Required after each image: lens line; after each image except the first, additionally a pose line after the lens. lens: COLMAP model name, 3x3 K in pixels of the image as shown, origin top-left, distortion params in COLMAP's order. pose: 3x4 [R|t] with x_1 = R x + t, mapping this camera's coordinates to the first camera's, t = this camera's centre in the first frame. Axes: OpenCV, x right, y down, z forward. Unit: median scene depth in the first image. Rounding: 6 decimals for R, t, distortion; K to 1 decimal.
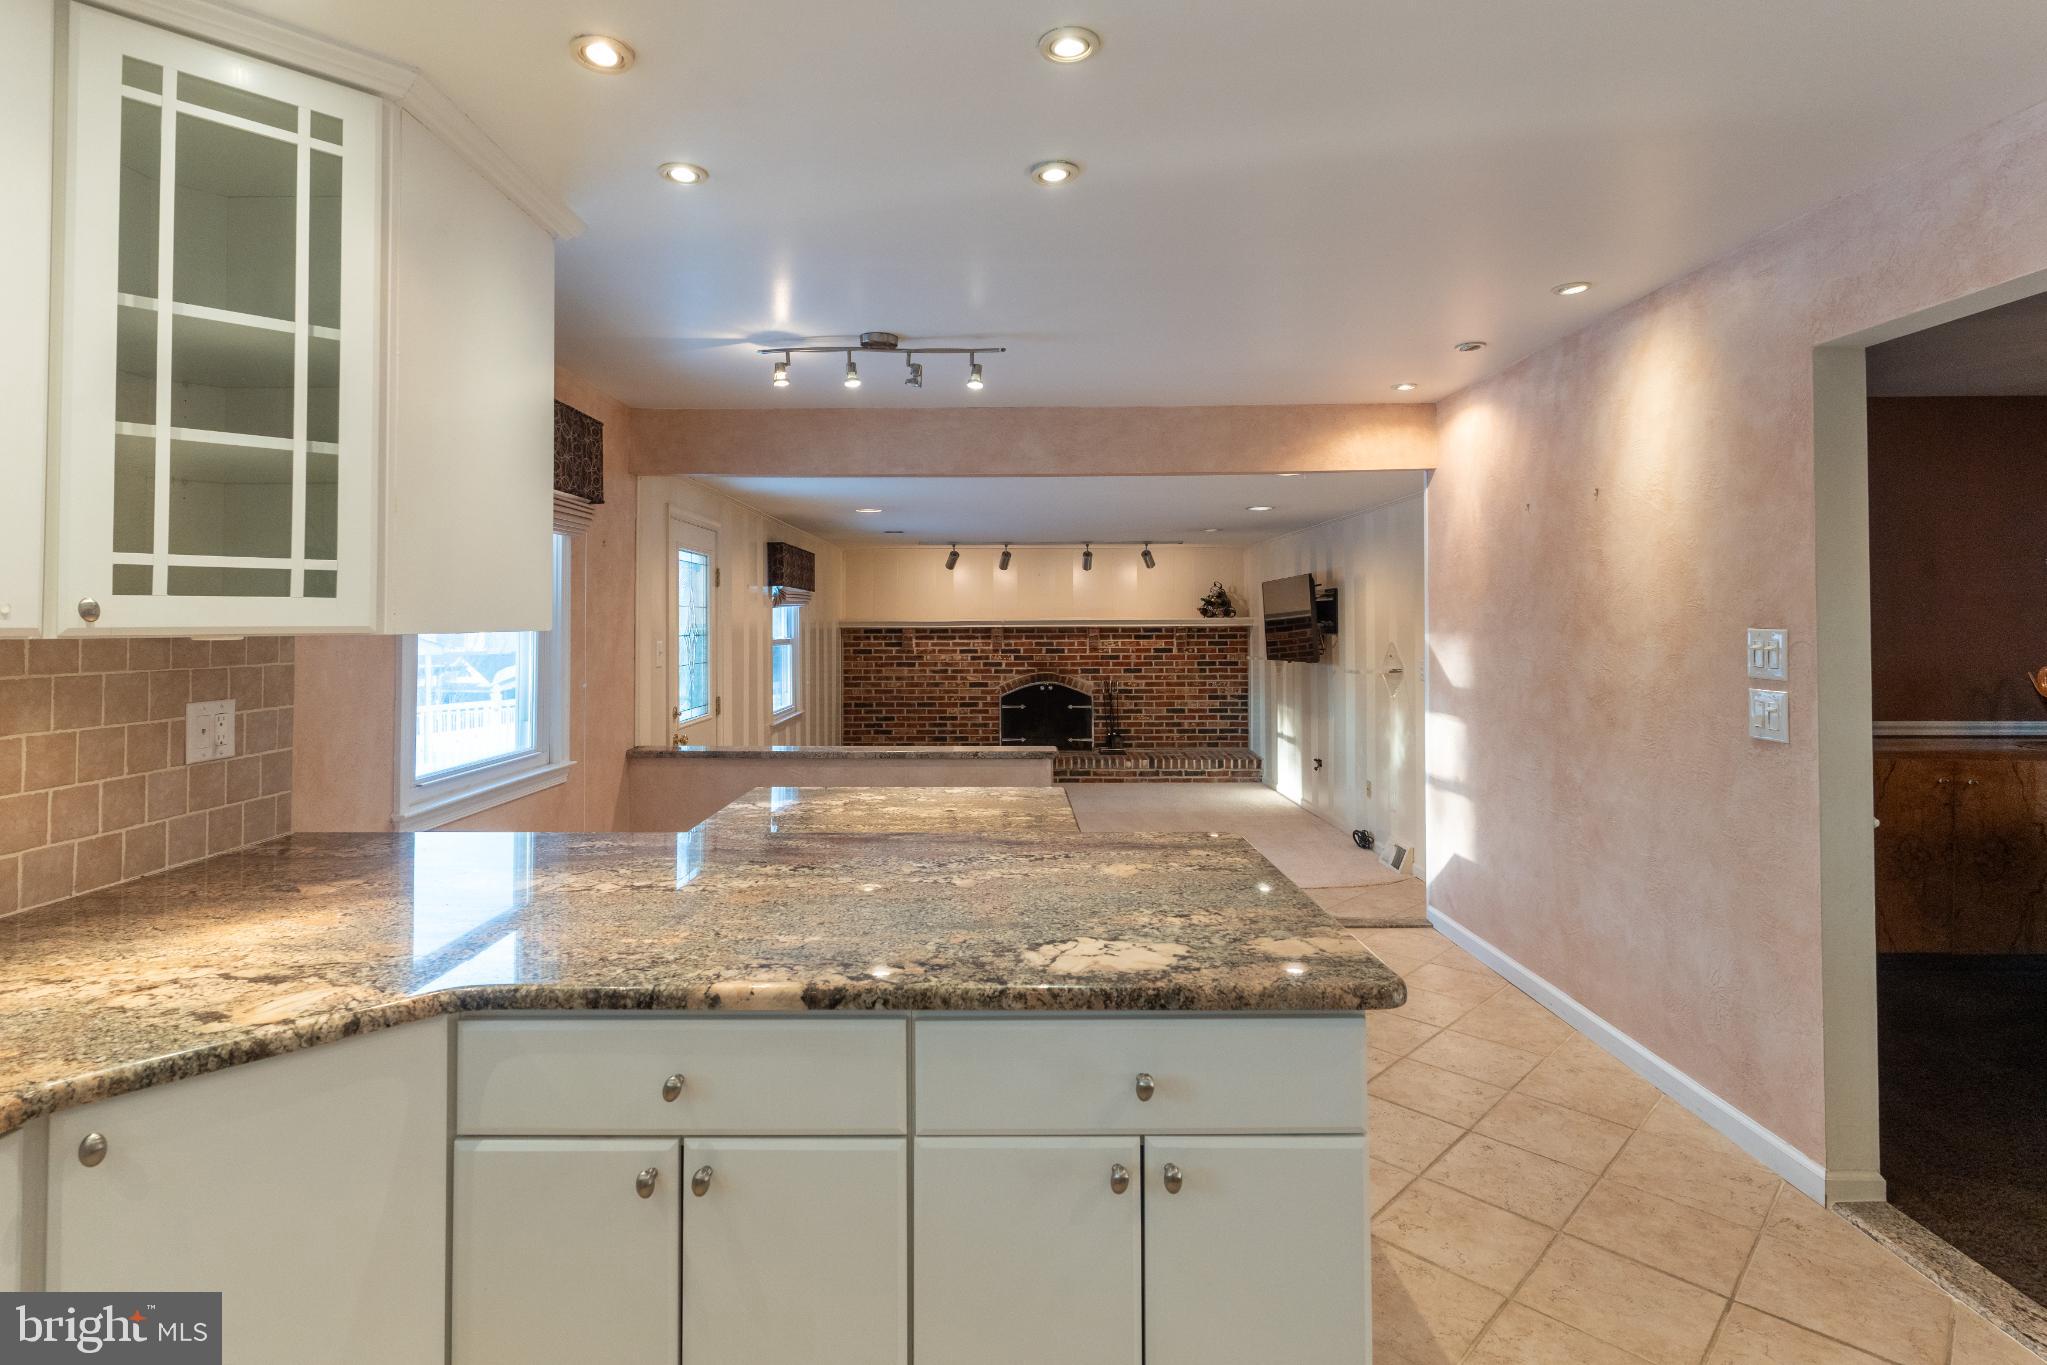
lens RADIAL K [[1000.9, 0, 966.7], [0, 1000.9, 606.5], [0, 0, 1]] dist [-0.003850, 0.002362]
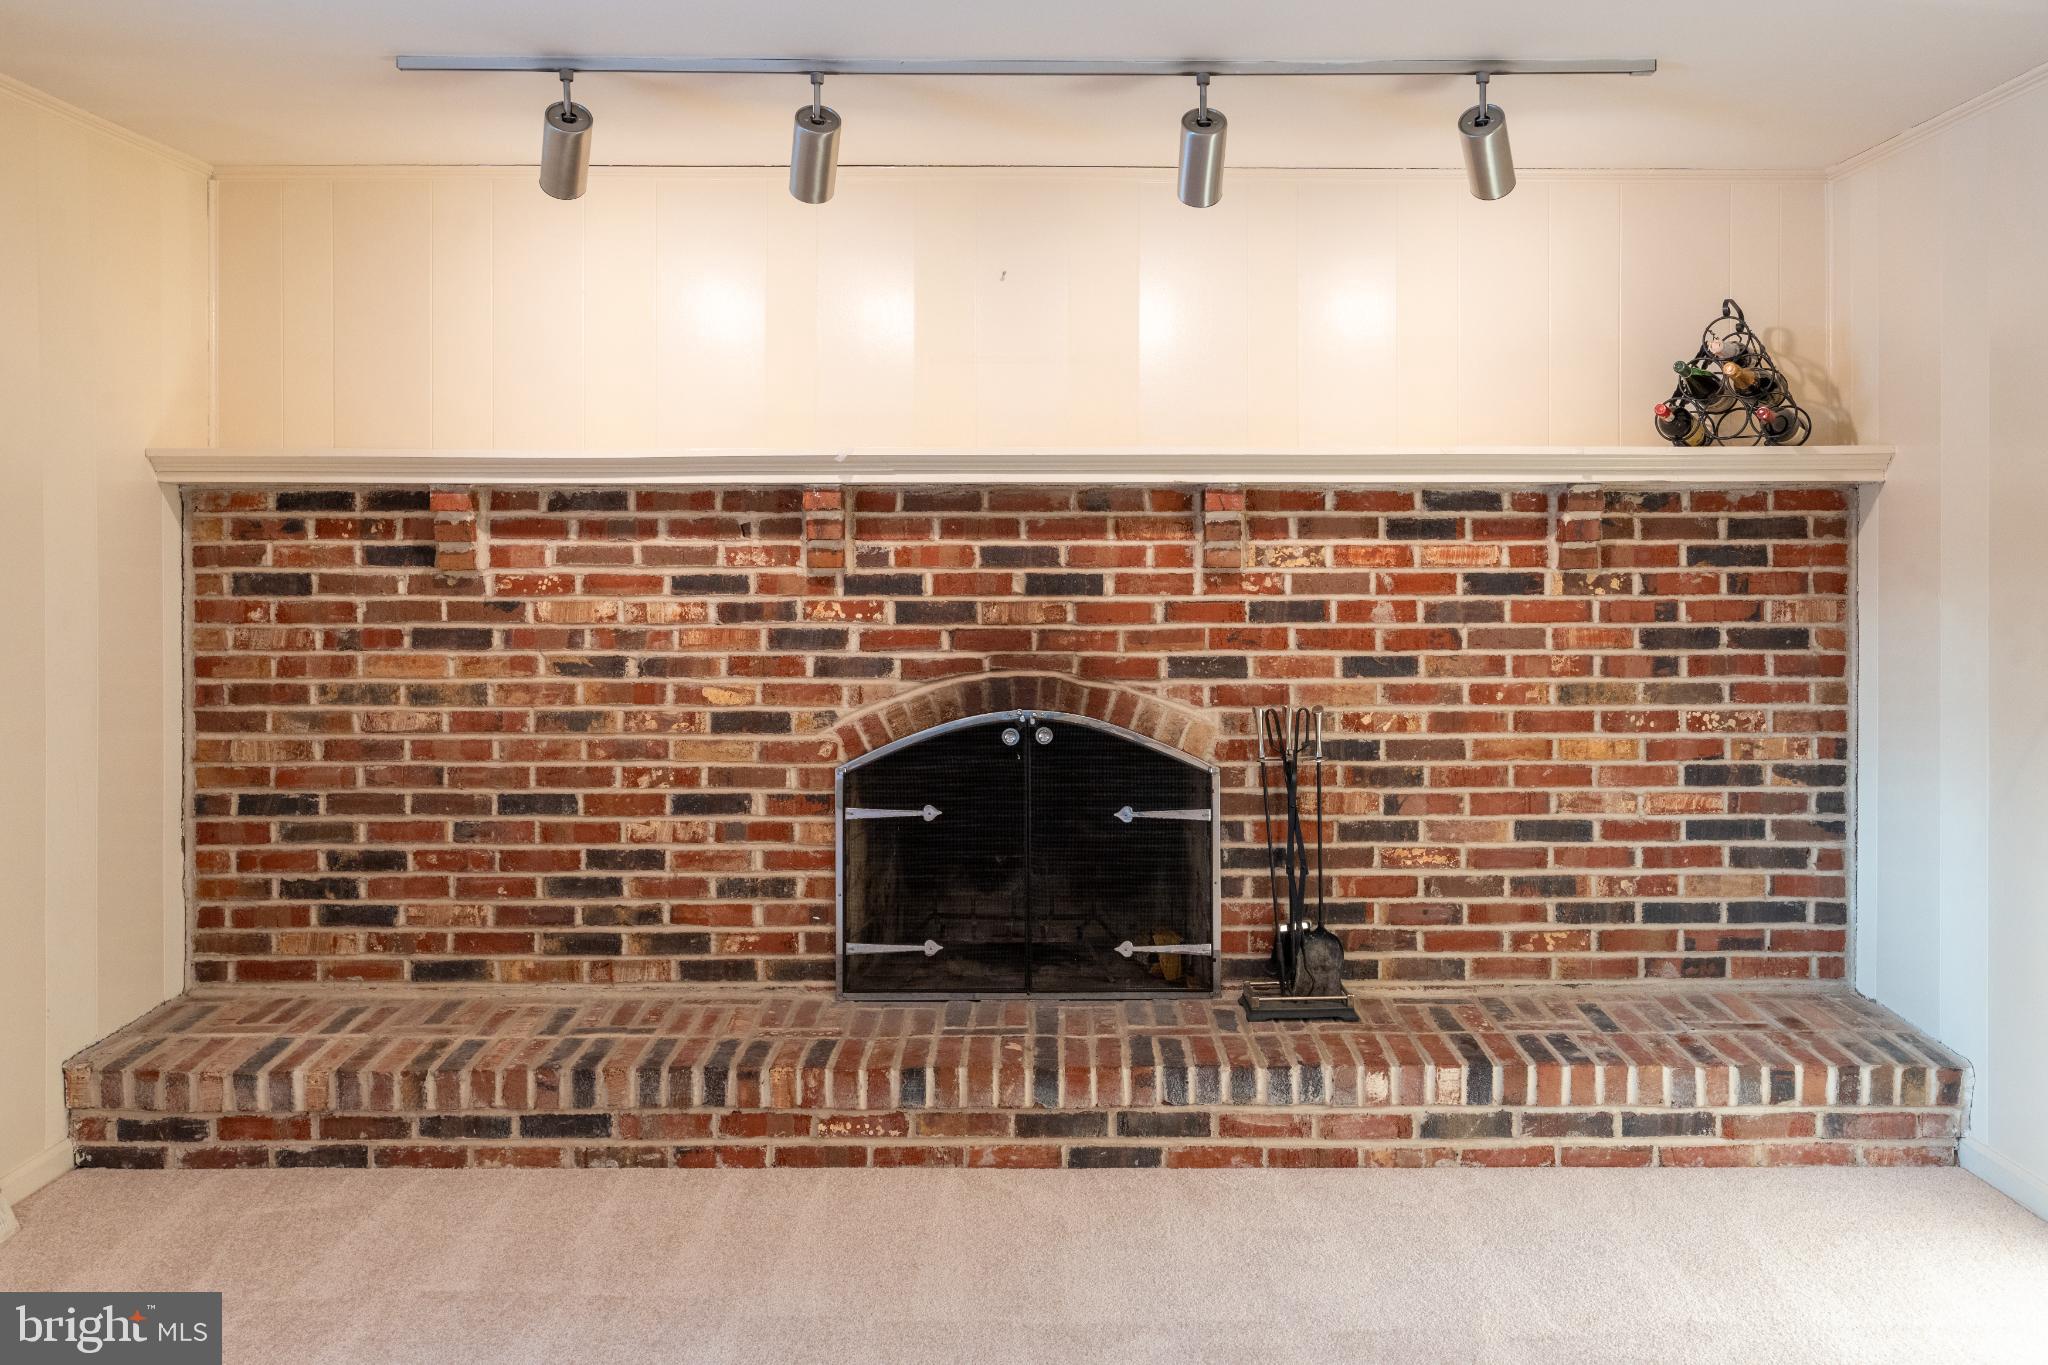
lens RADIAL K [[1601.8, 0, 1050.4], [0, 1601.8, 548.5], [0, 0, 1]] dist [0.000186, -0.000449]
pose [[0.999280, 0.004369, 0.037693, 0.070498], [-0.004878, 0.999898, 0.013418, 0.030563], [-0.037631, -0.013592, 0.999199, 0.613687]]
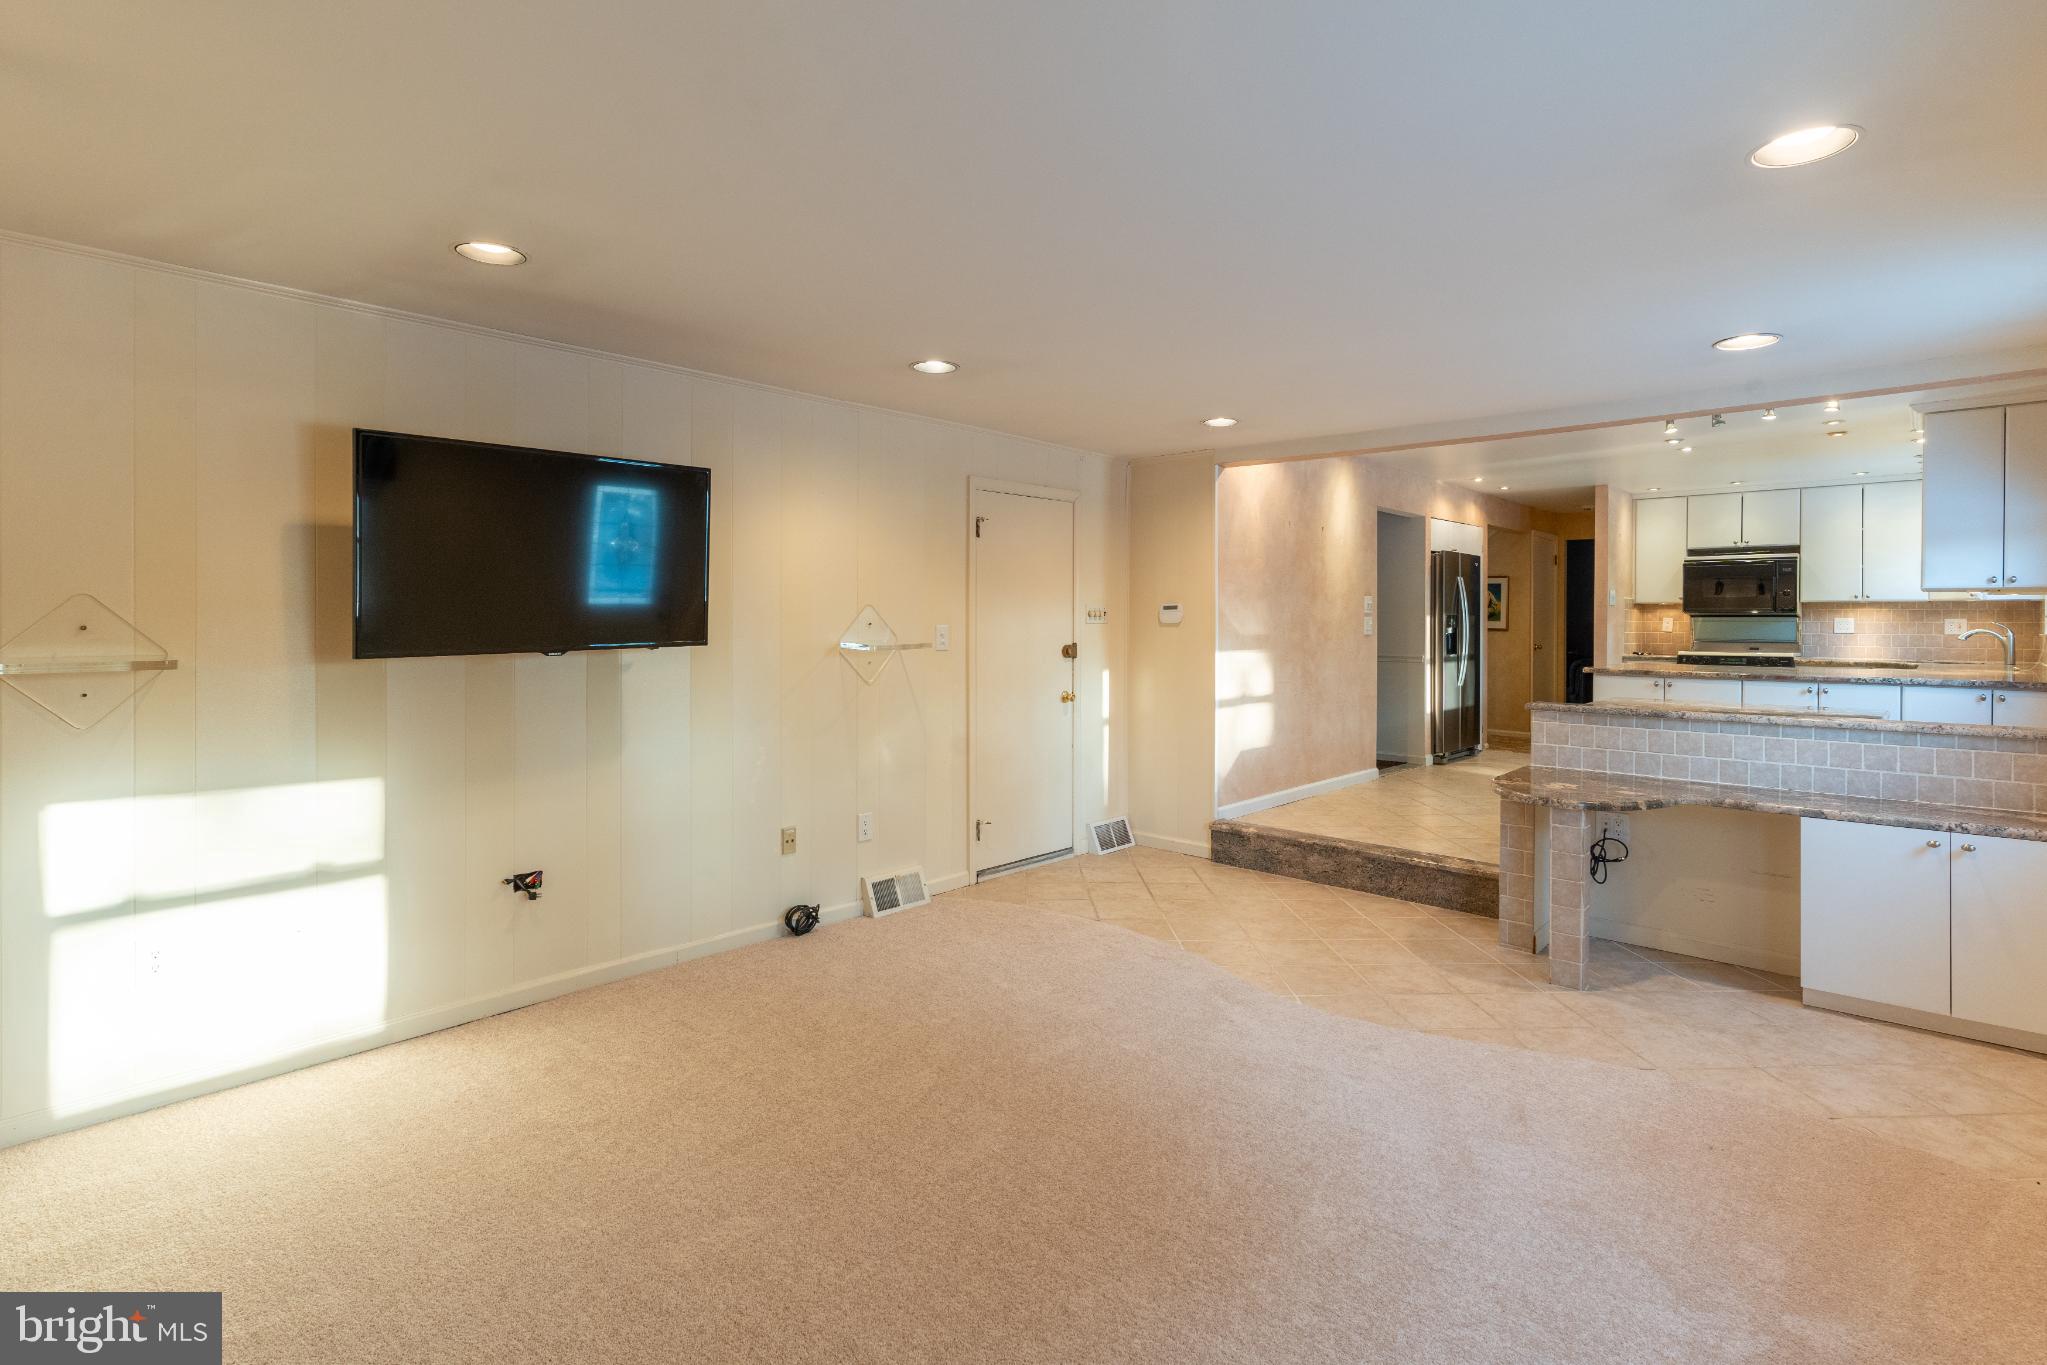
lens RADIAL K [[1000.9, 0, 1056.1], [0, 1000.9, 617.9], [0, 0, 1]] dist [-0.003850, 0.002362]
pose [[-0.770113, 0.001797, 0.637905, -0.084321], [-0.012315, 0.999768, -0.017684, 0.036237], [-0.637789, -0.021475, -0.769912, 0.930852]]
